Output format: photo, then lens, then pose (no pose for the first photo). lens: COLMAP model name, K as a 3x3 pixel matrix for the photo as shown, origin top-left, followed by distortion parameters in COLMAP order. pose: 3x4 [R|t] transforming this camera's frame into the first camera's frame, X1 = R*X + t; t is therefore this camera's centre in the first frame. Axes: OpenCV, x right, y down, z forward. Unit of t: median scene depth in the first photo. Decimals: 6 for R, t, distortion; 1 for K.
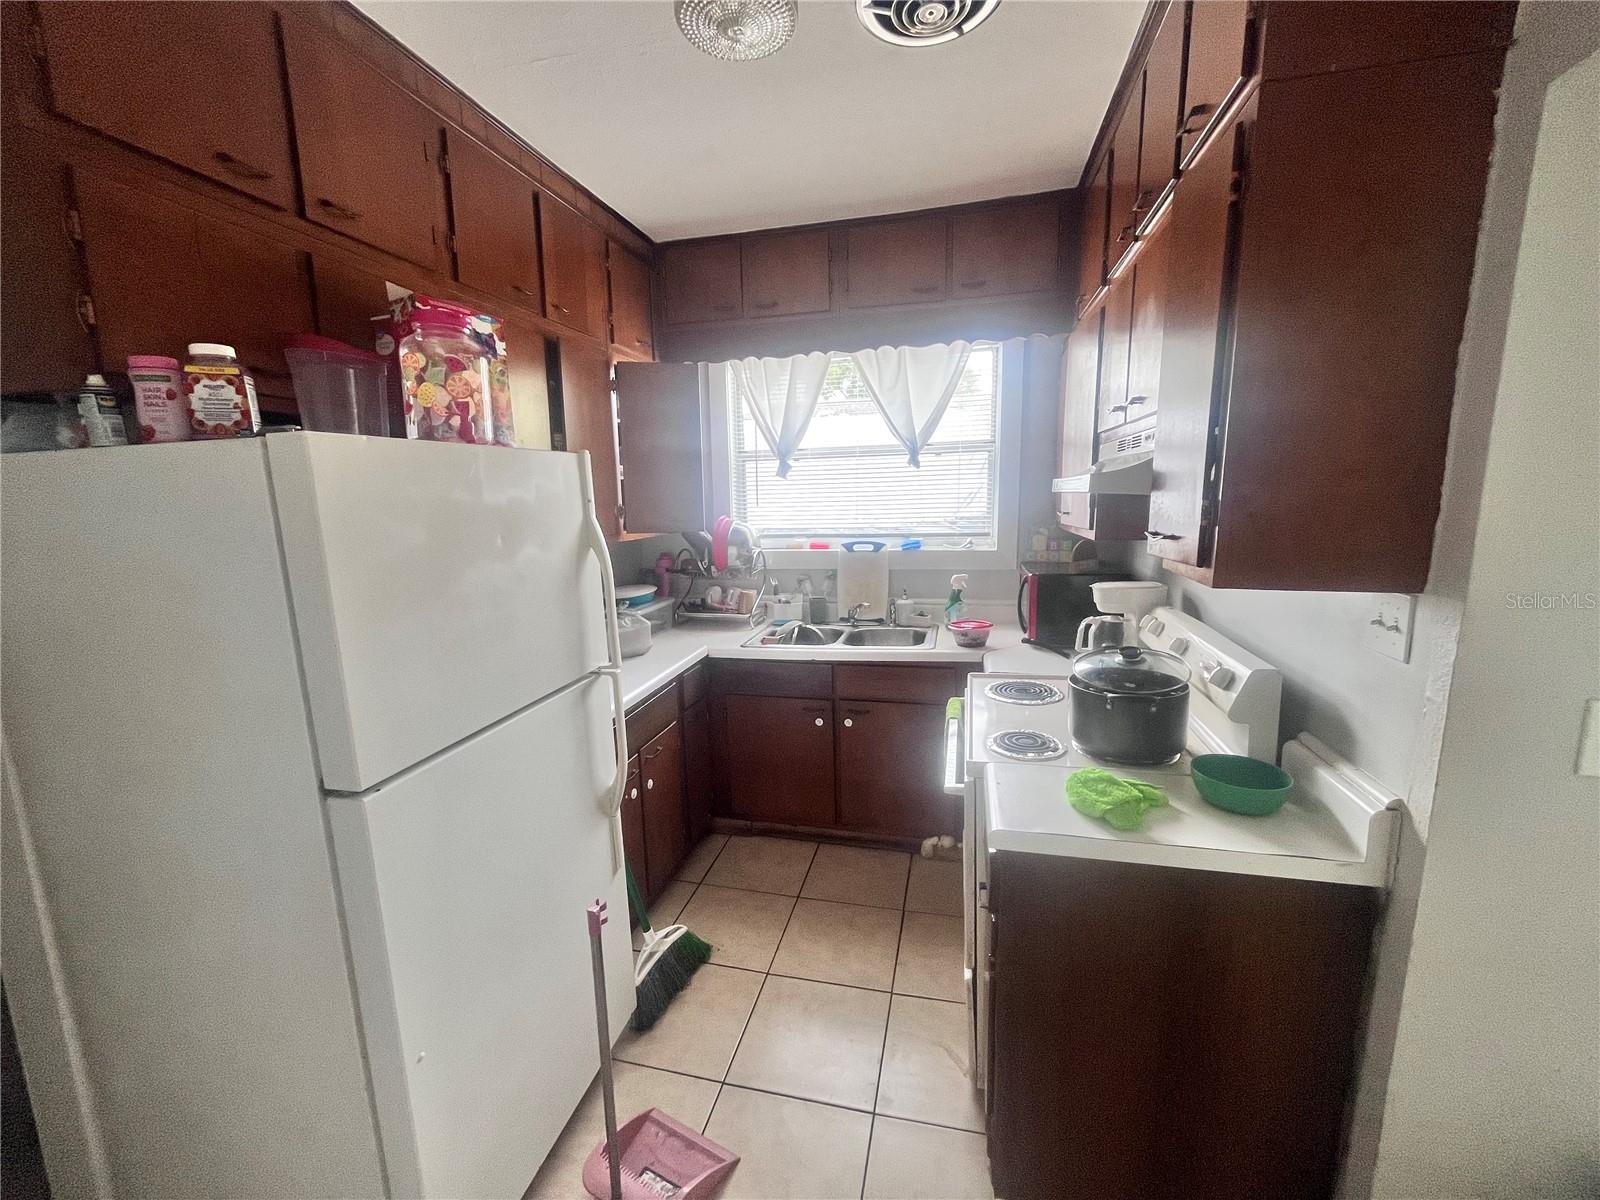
lens RADIAL K [[649.1, 0, 803.6], [0, 649.1, 594.7], [0, 0, 1]] dist [-0.001507, -0.000721]
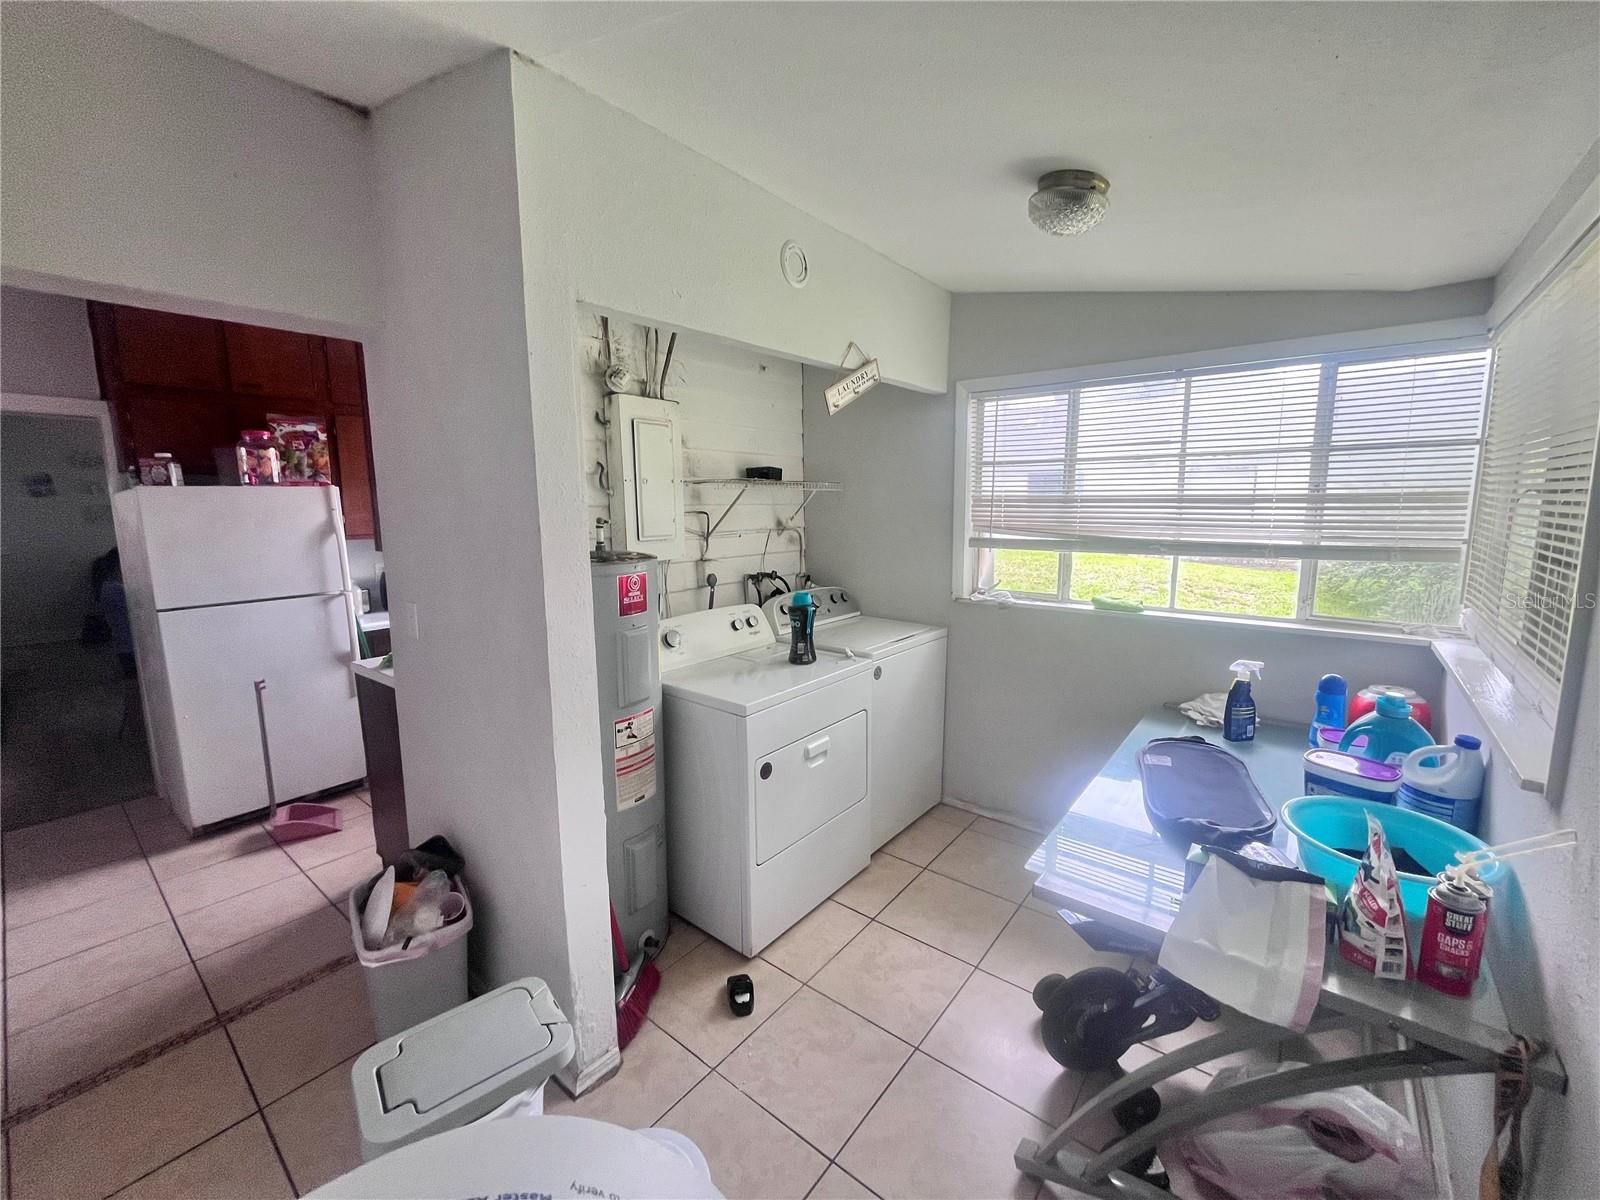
lens RADIAL K [[649.1, 0, 799.0], [0, 649.1, 595.0], [0, 0, 1]] dist [-0.001507, -0.000721]
pose [[0.907321, 0.062866, -0.415712, 1.460301], [-0.068366, 0.997659, 0.001657, 0.018571], [0.414843, 0.026917, 0.909495, -0.204848]]
